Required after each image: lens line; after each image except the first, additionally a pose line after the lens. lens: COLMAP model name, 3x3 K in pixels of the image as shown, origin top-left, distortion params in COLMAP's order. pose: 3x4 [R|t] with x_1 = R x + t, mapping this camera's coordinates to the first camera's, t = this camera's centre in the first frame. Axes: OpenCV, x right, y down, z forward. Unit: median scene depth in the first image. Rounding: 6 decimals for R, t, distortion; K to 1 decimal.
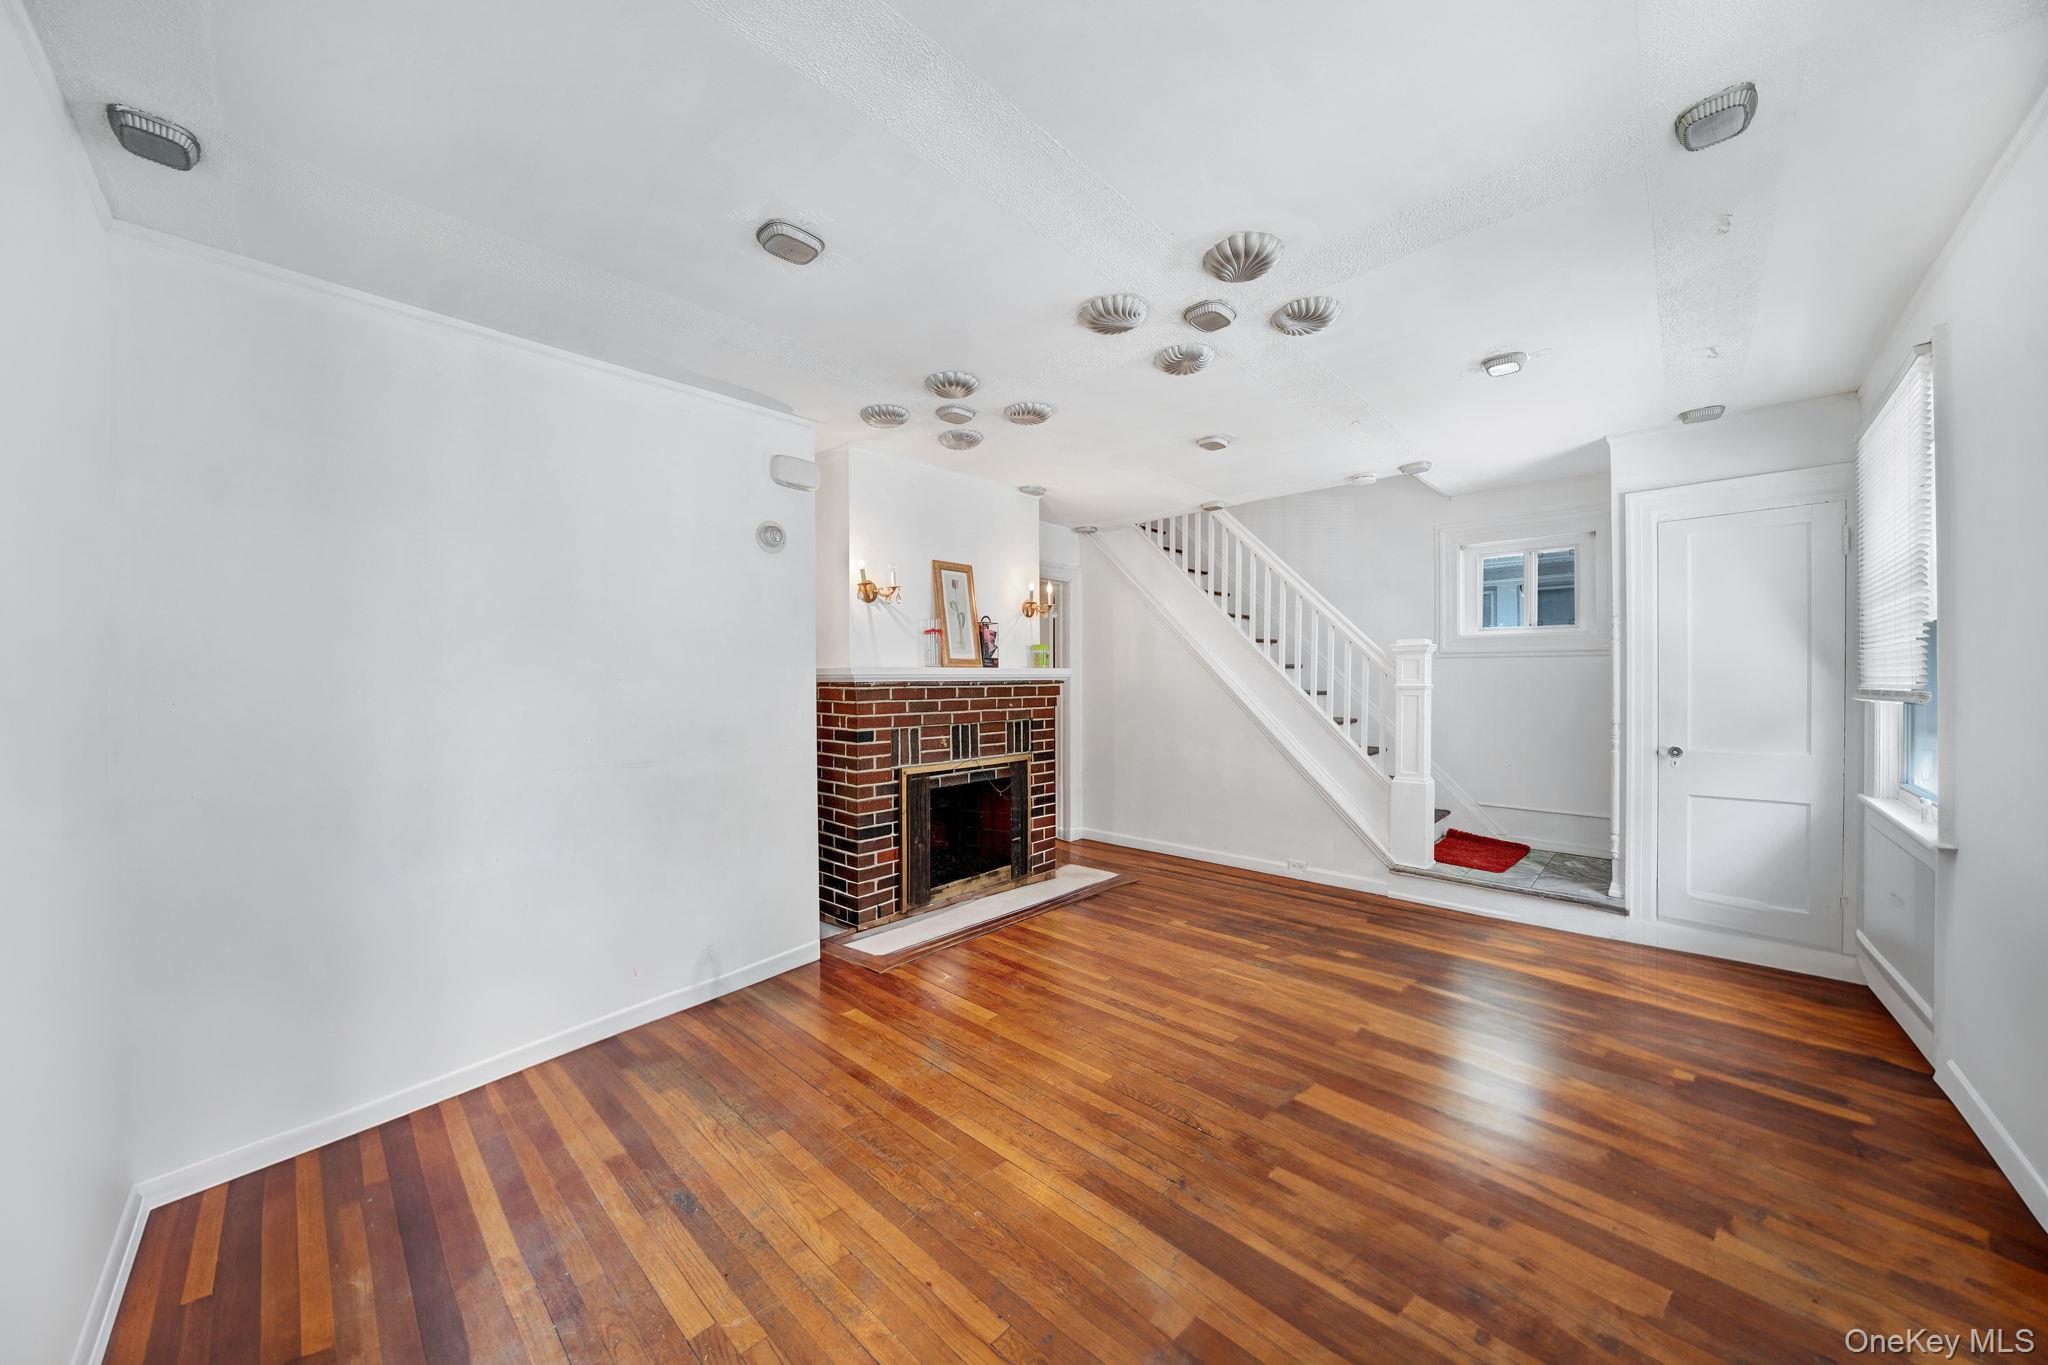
lens RADIAL K [[747.3, 0, 1024.0], [0, 747.3, 682.5], [0, 0, 1]] dist [-0.001698, -0.000049]
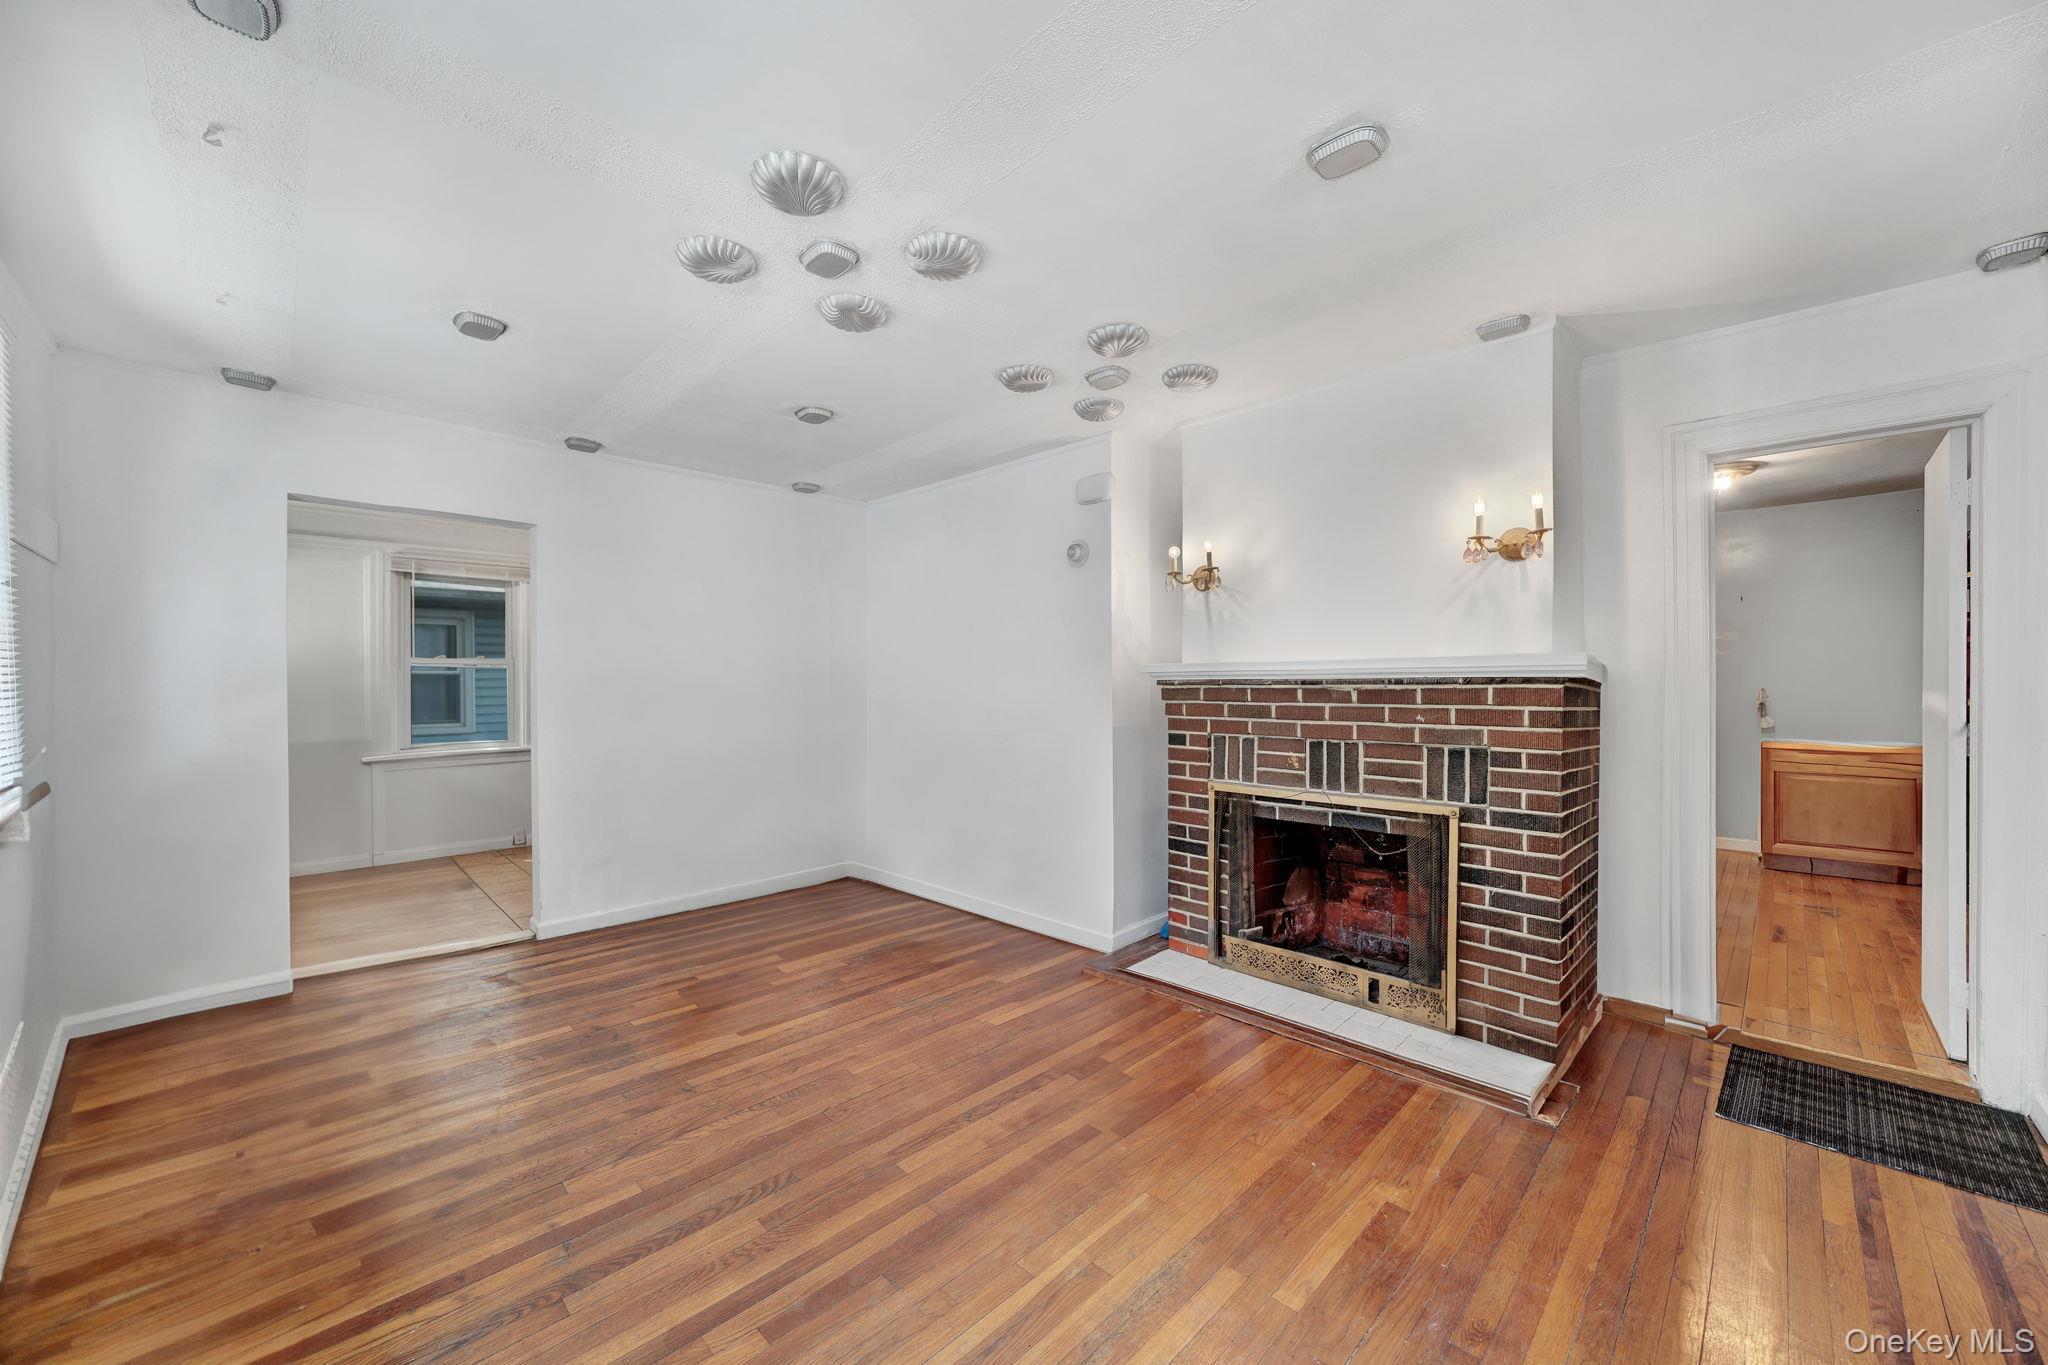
lens RADIAL K [[815.8, 0, 1024.0], [0, 815.8, 682.5], [0, 0, 1]] dist [-0.003122, 0.000158]
pose [[-0.081156, 0.008366, -0.996666, 0.740135], [0.003674, 0.999960, 0.008094, -0.006052], [0.996695, -0.003005, -0.081183, 0.820194]]
